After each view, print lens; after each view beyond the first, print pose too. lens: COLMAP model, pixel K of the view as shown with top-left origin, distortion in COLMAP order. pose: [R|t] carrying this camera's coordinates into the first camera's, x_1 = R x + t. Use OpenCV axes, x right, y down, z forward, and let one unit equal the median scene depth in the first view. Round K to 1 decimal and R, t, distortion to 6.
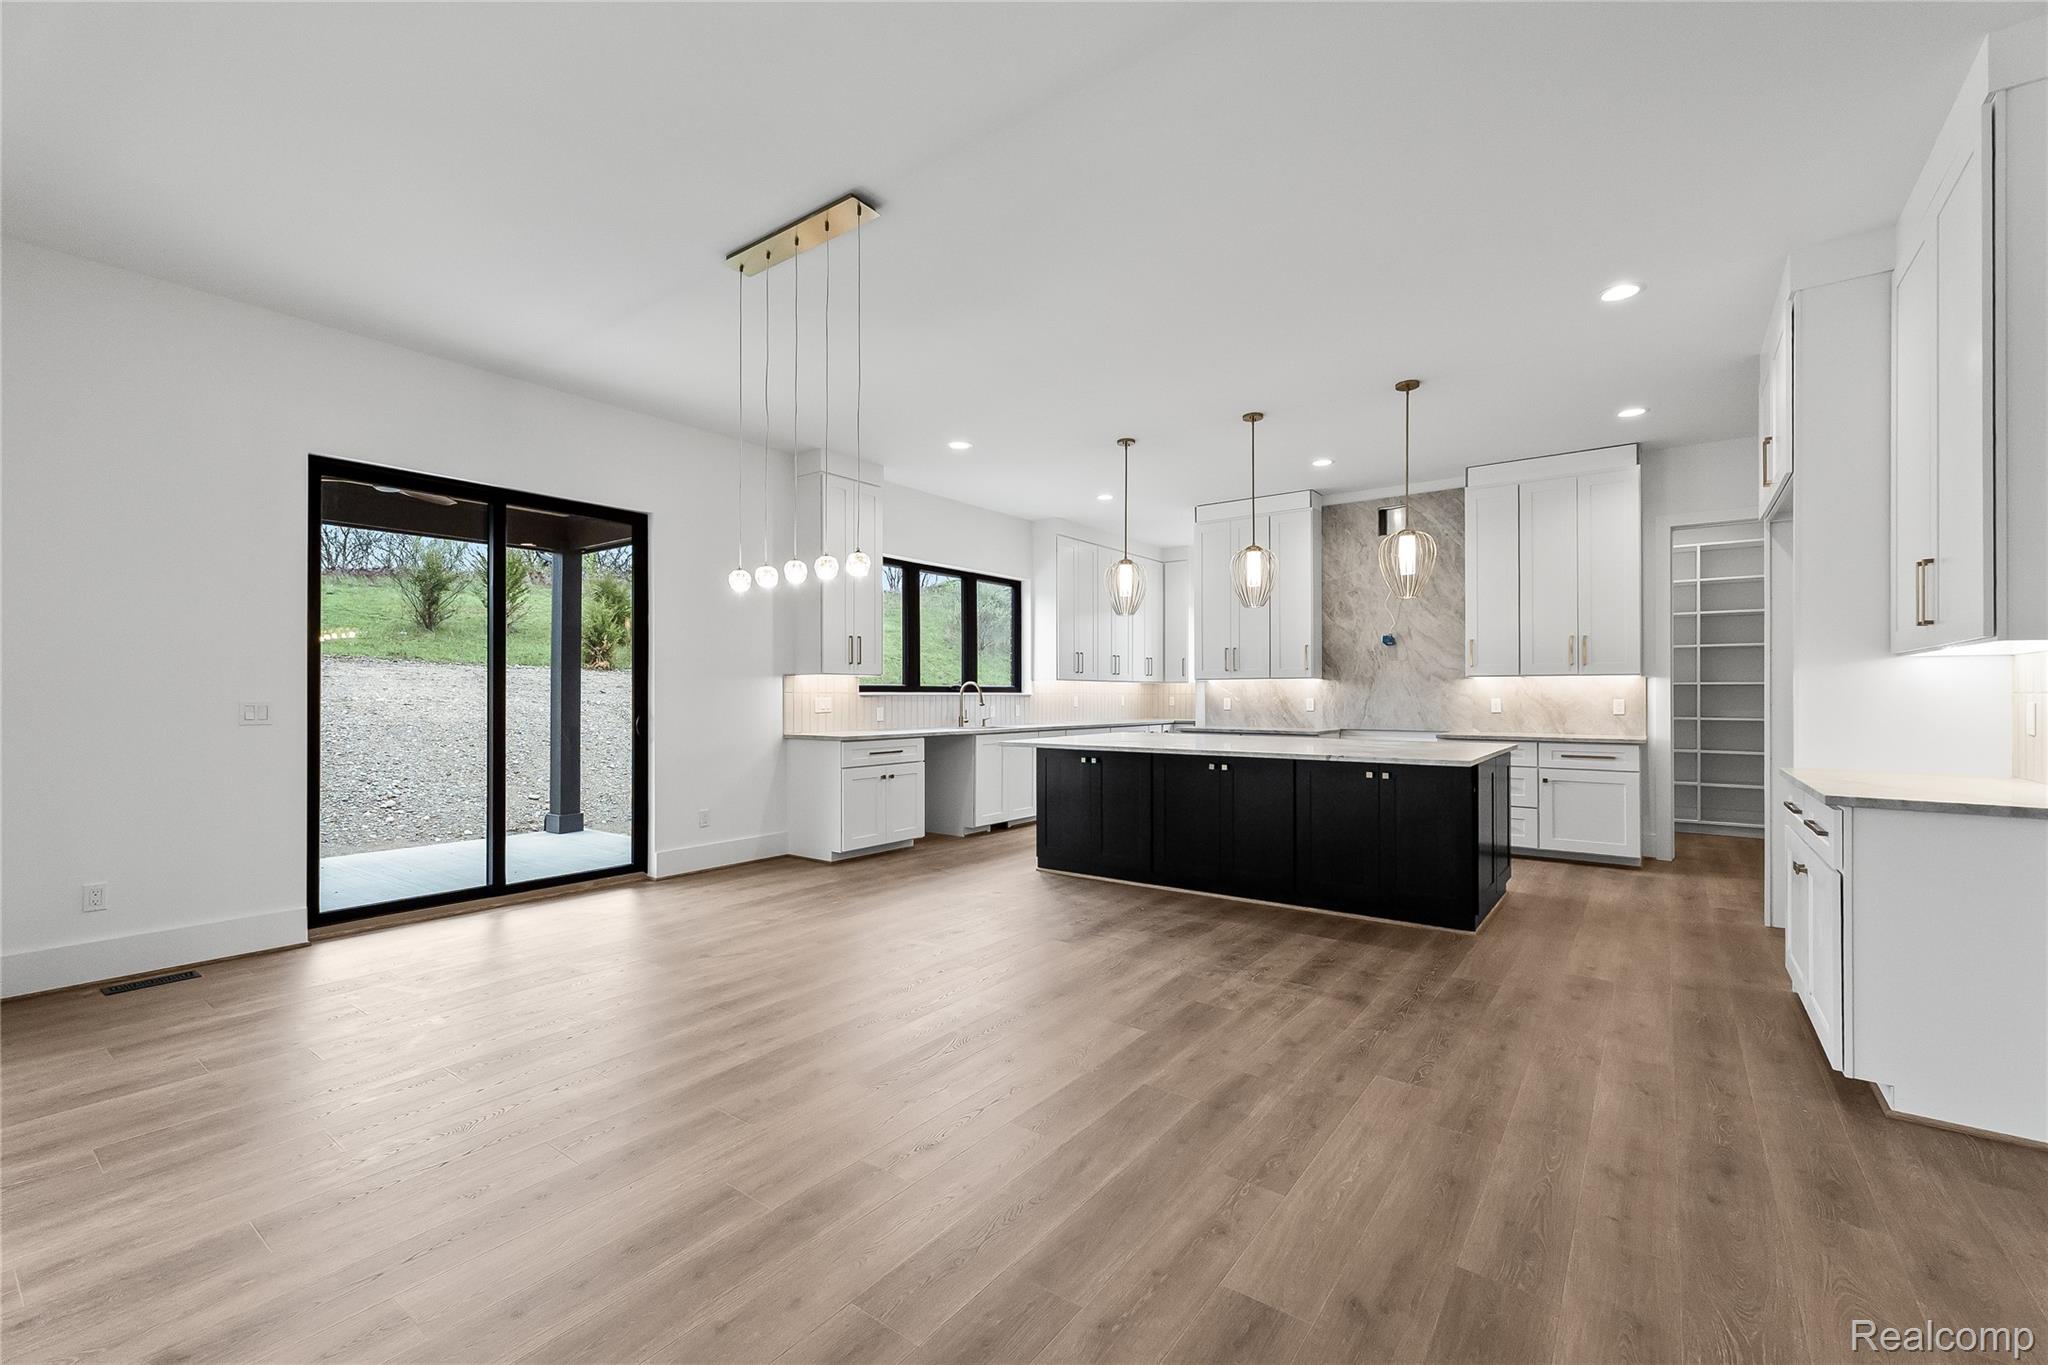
lens RADIAL K [[869.7, 0, 1022.0], [0, 869.7, 680.3], [0, 0, 1]] dist [0.008252, 0.000106]
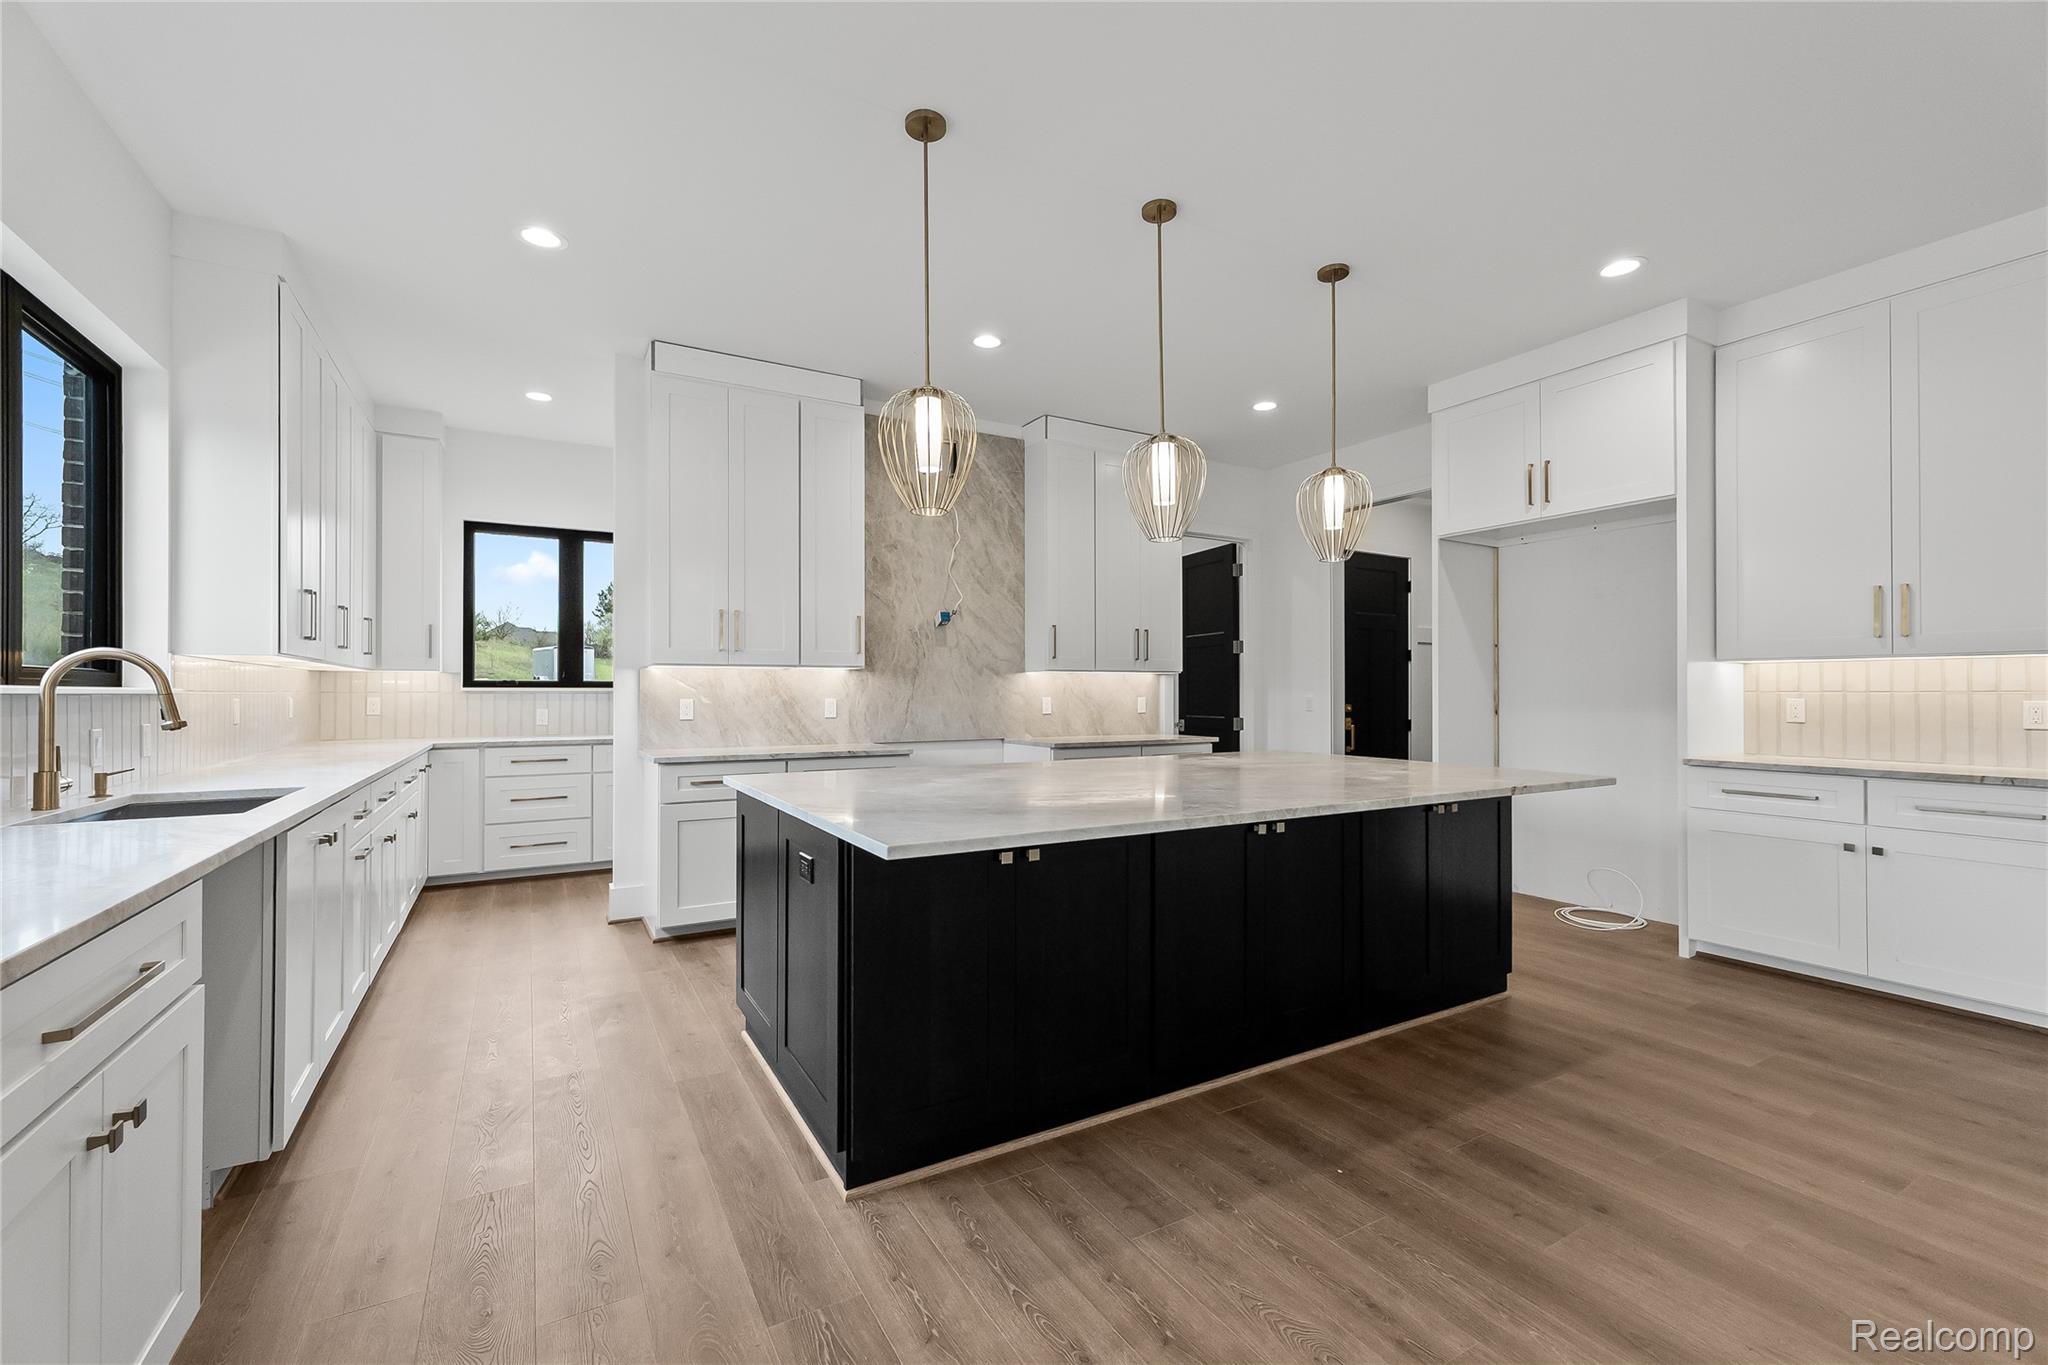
lens RADIAL K [[869.7, 0, 1048.7], [0, 869.7, 673.2], [0, 0, 1]] dist [0.008252, 0.000106]
pose [[0.379843, 0.020422, 0.924826, -0.243258], [-0.014566, 0.999764, -0.016094, 0.011485], [-0.924936, -0.007358, 0.380051, 0.696563]]
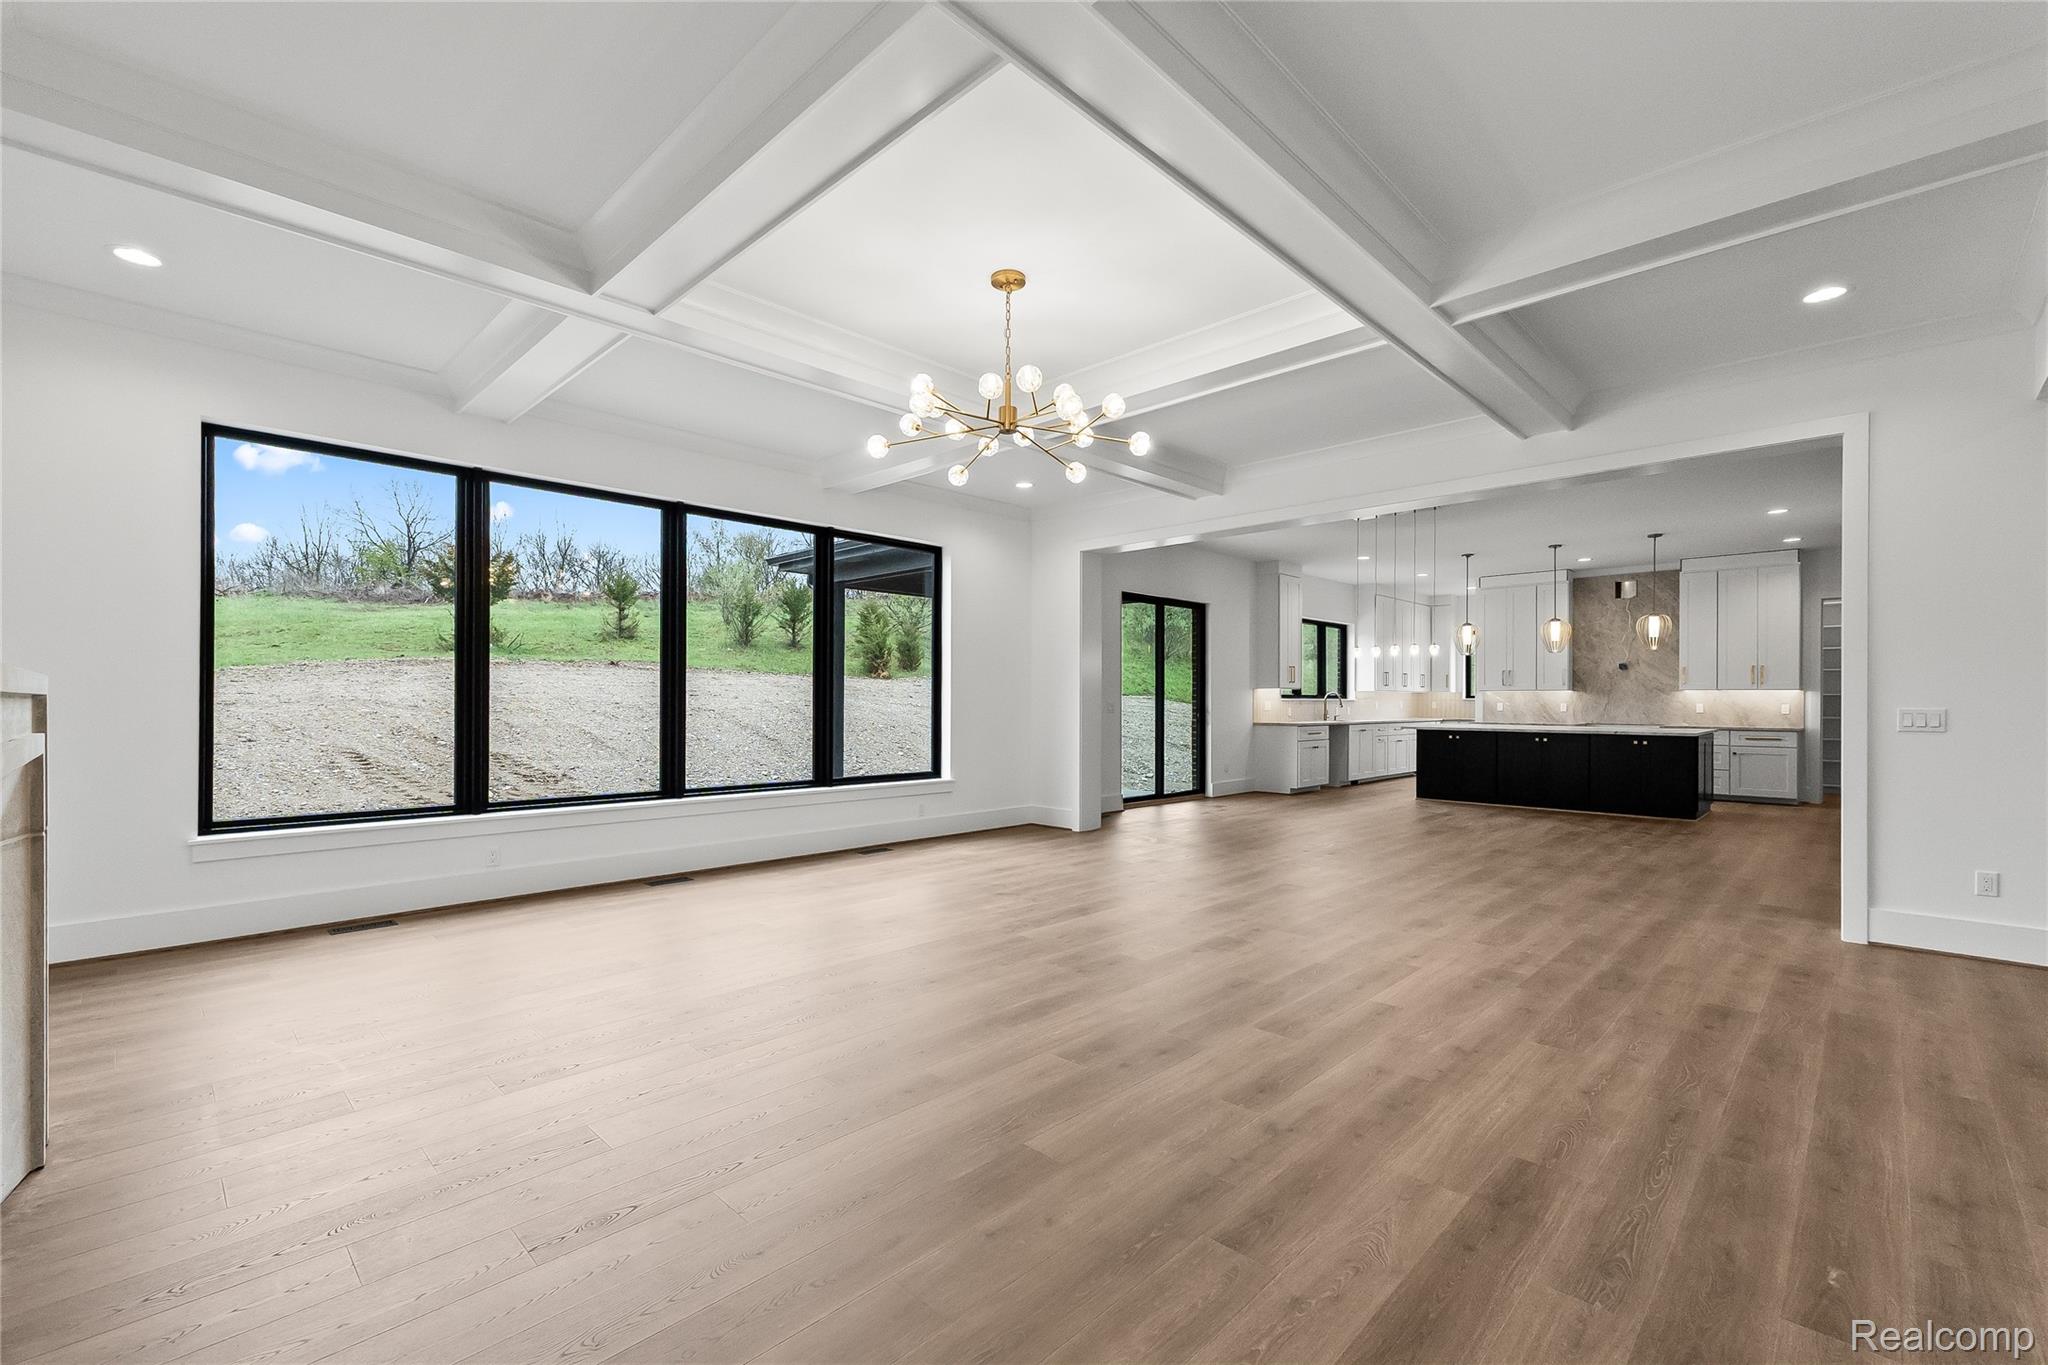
lens RADIAL K [[869.7, 0, 1008.1], [0, 869.7, 698.5], [0, 0, 1]] dist [0.008252, 0.000106]
pose [[0.989374, 0.003514, -0.145350, -0.483626], [-0.001131, 0.999864, 0.016475, -0.014241], [0.145388, -0.016136, 0.989243, -0.777882]]
